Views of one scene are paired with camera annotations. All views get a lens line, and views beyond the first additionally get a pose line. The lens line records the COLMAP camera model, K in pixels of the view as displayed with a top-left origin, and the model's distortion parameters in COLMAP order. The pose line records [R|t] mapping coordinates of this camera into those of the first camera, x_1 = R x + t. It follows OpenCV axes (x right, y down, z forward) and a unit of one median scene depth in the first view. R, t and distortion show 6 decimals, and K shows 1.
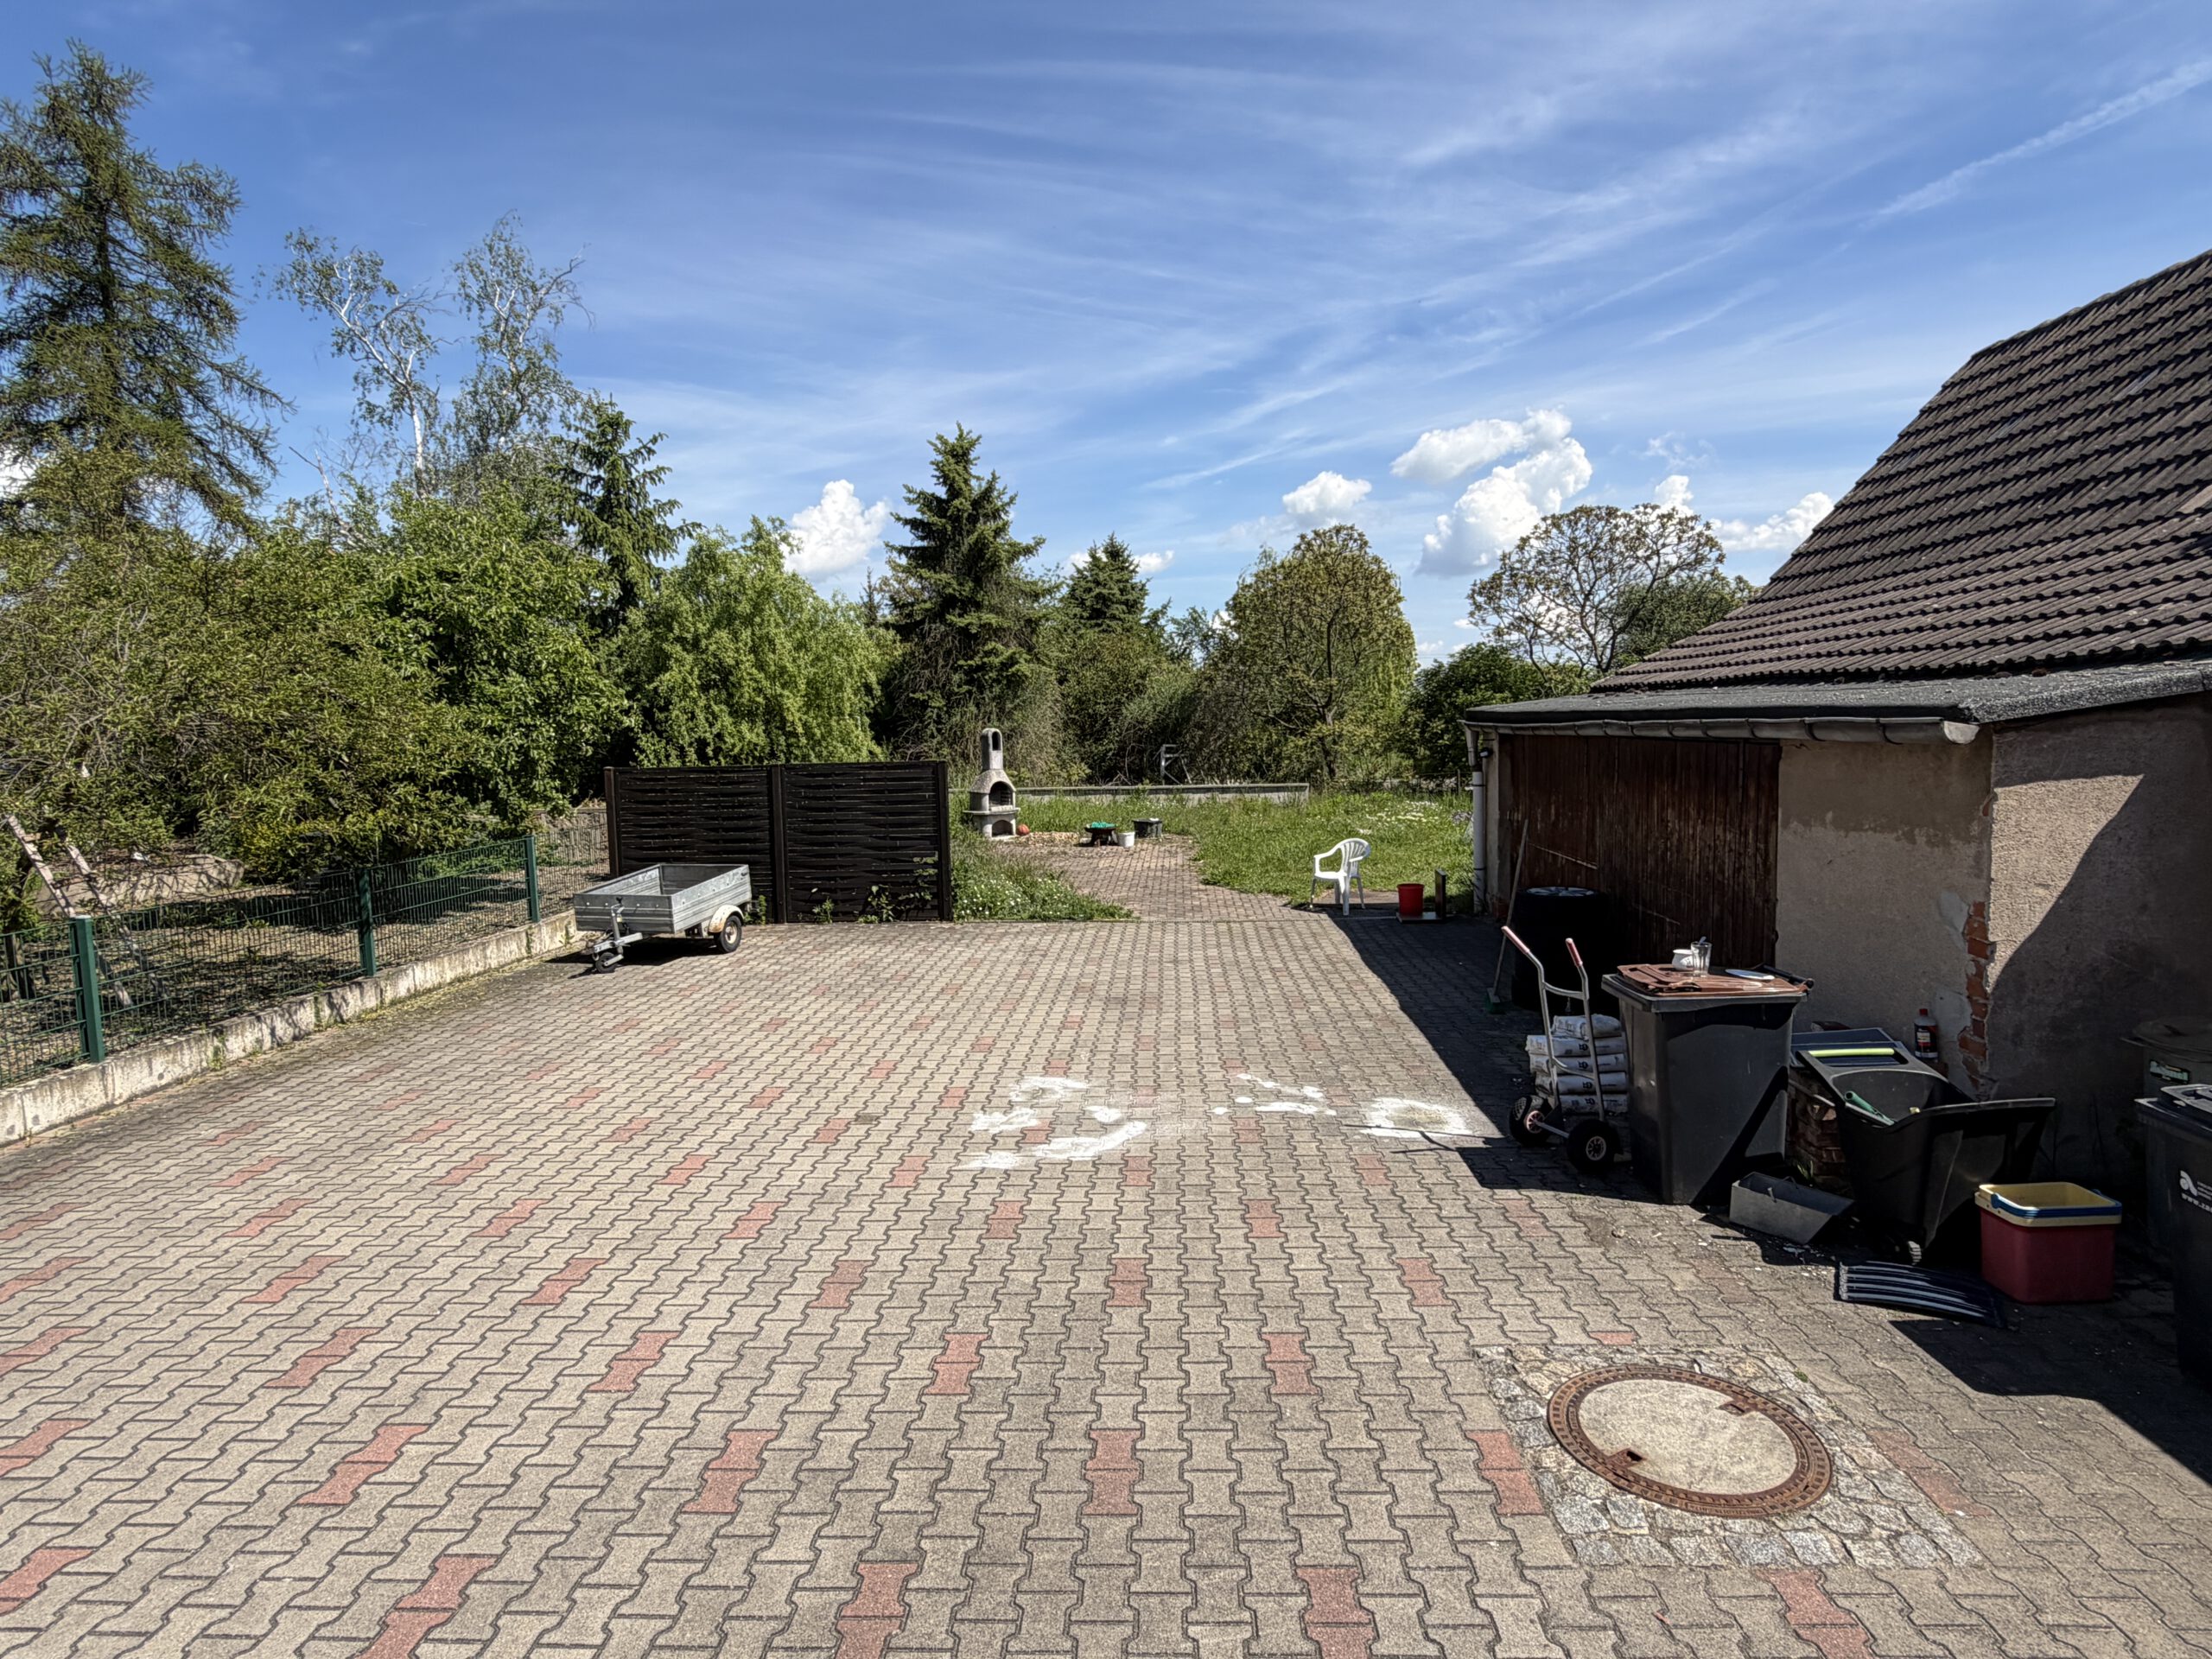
lens RADIAL K [[1253.4, 0, 1103.3], [0, 1253.4, 822.3], [0, 0, 1]] dist [-0.000352, 0.000179]
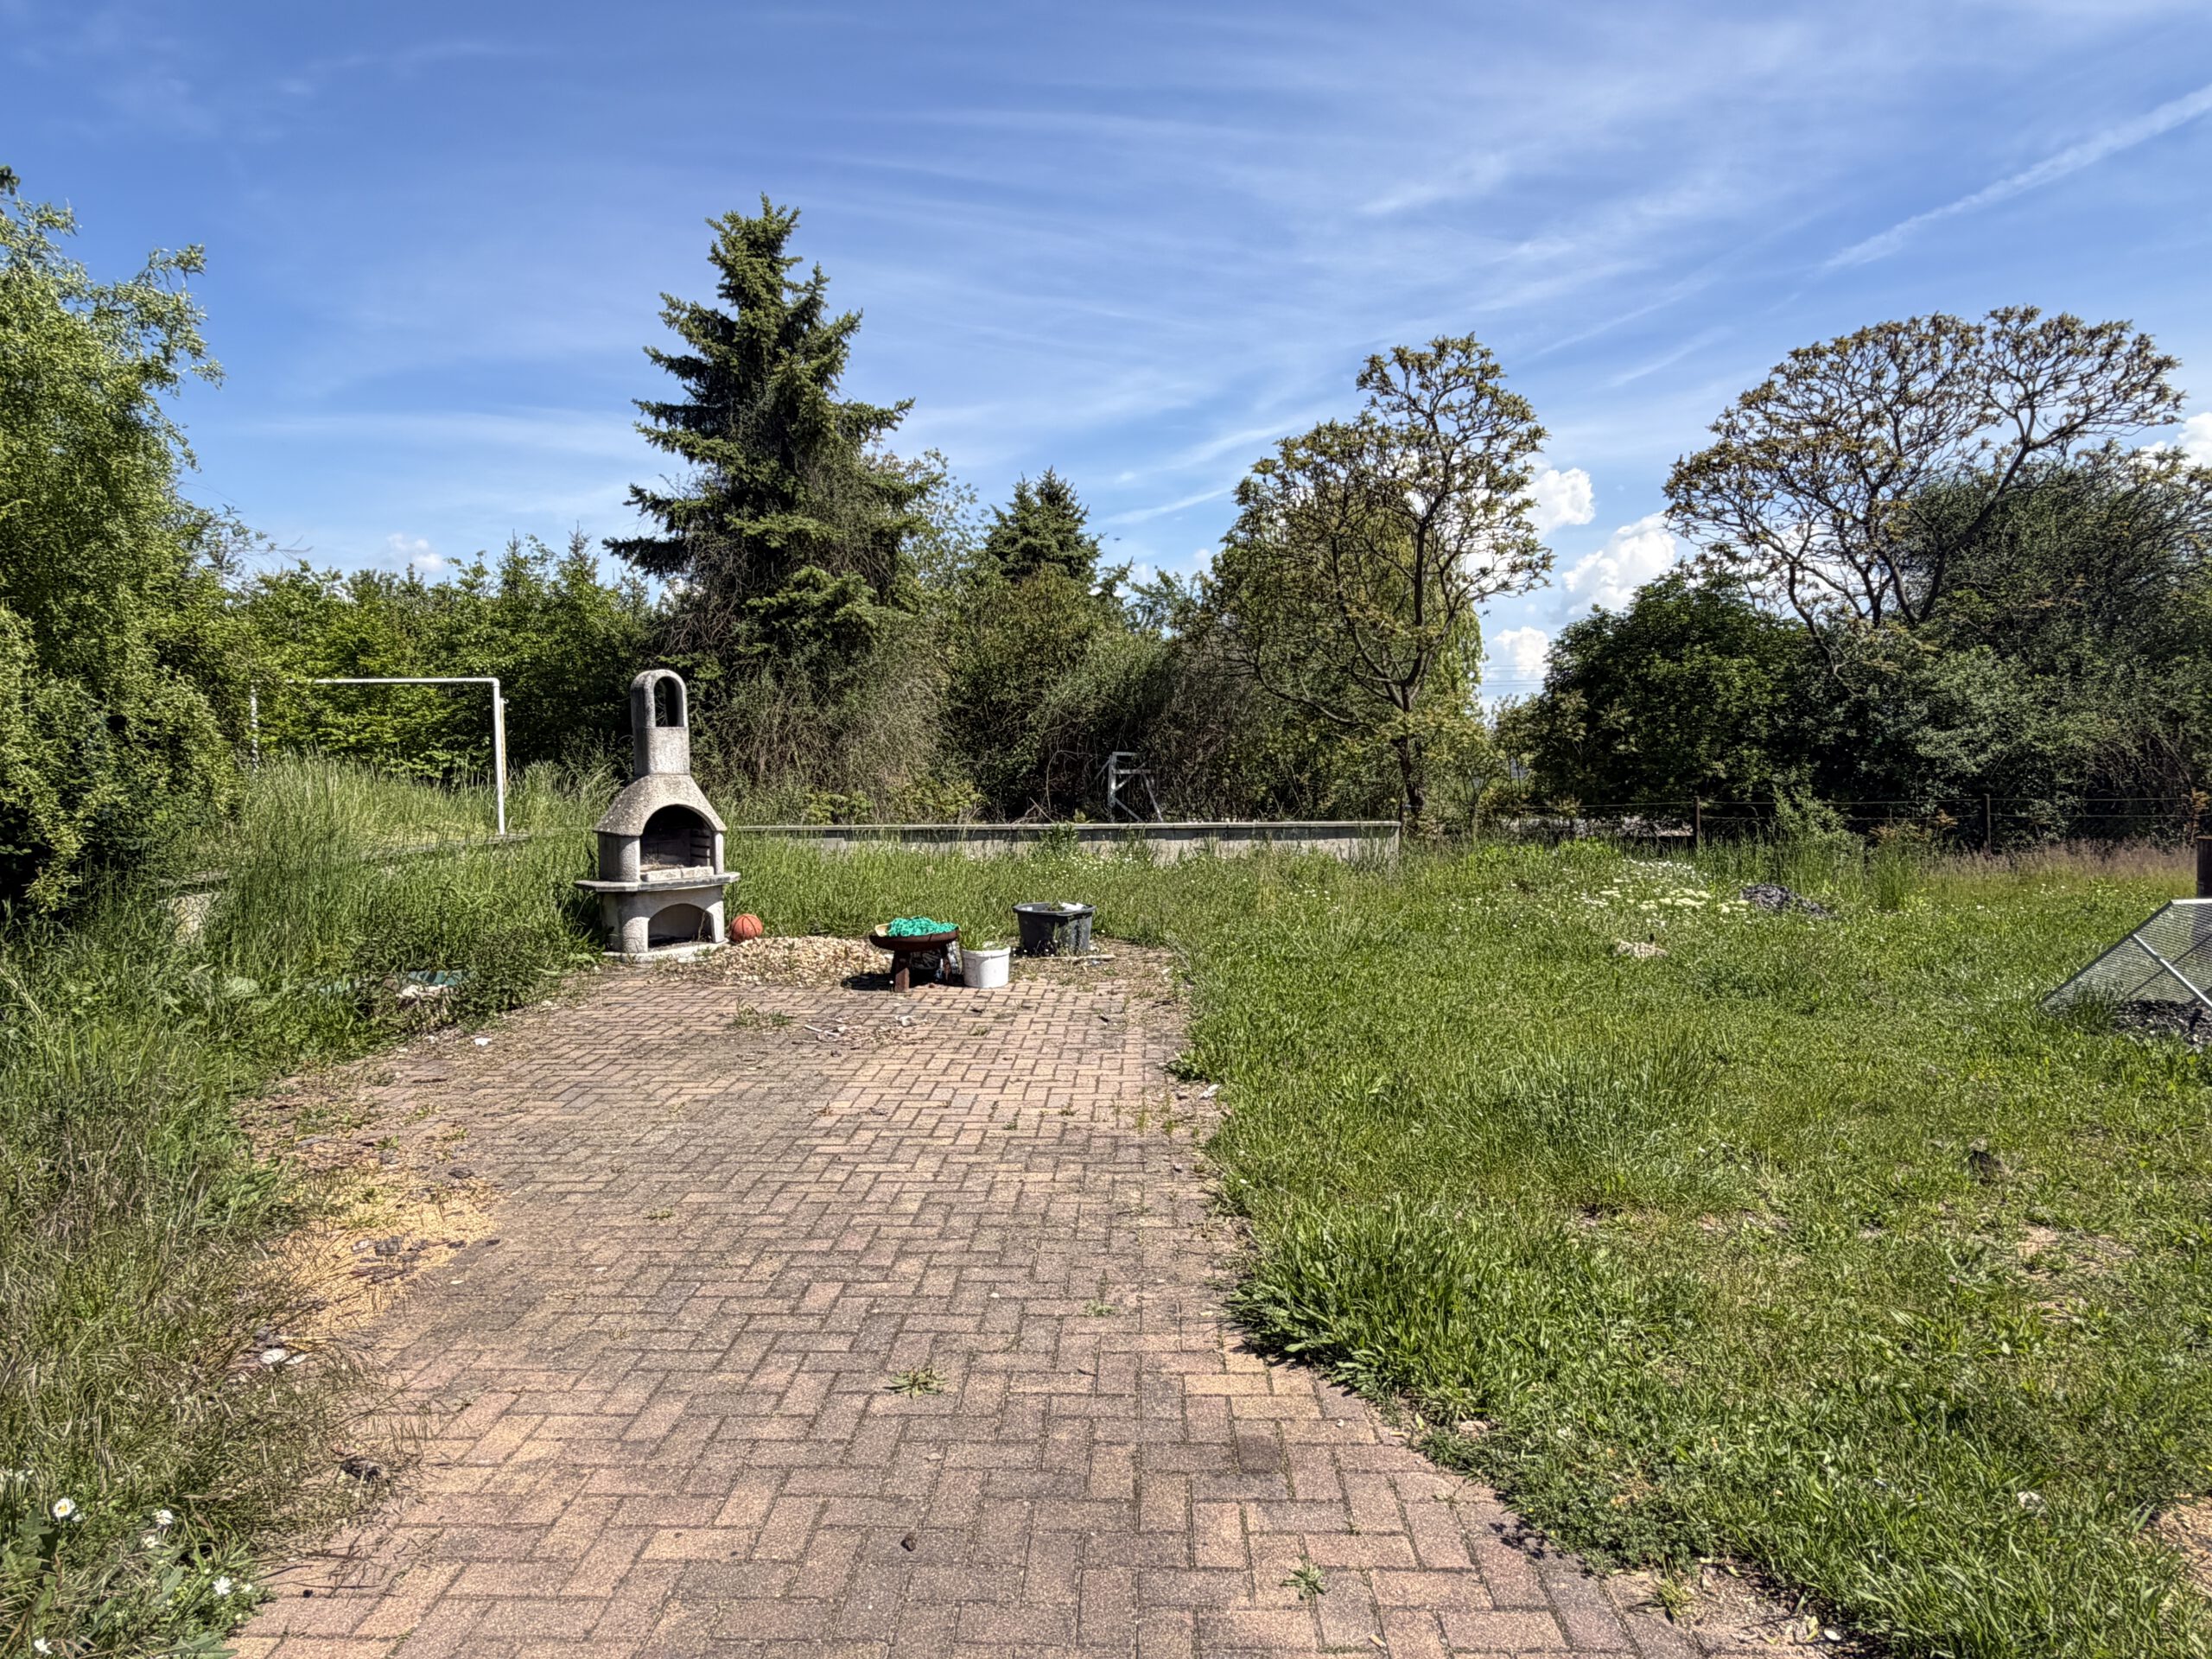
lens RADIAL K [[1267.3, 0, 1105.5], [0, 1267.3, 824.5], [0, 0, 1]] dist [-0.002064, -0.000122]
pose [[0.998846, 0.008351, 0.047286, 0.017206], [-0.006812, 0.999445, -0.032613, -0.010423], [-0.047532, 0.032253, 0.998349, 0.422018]]
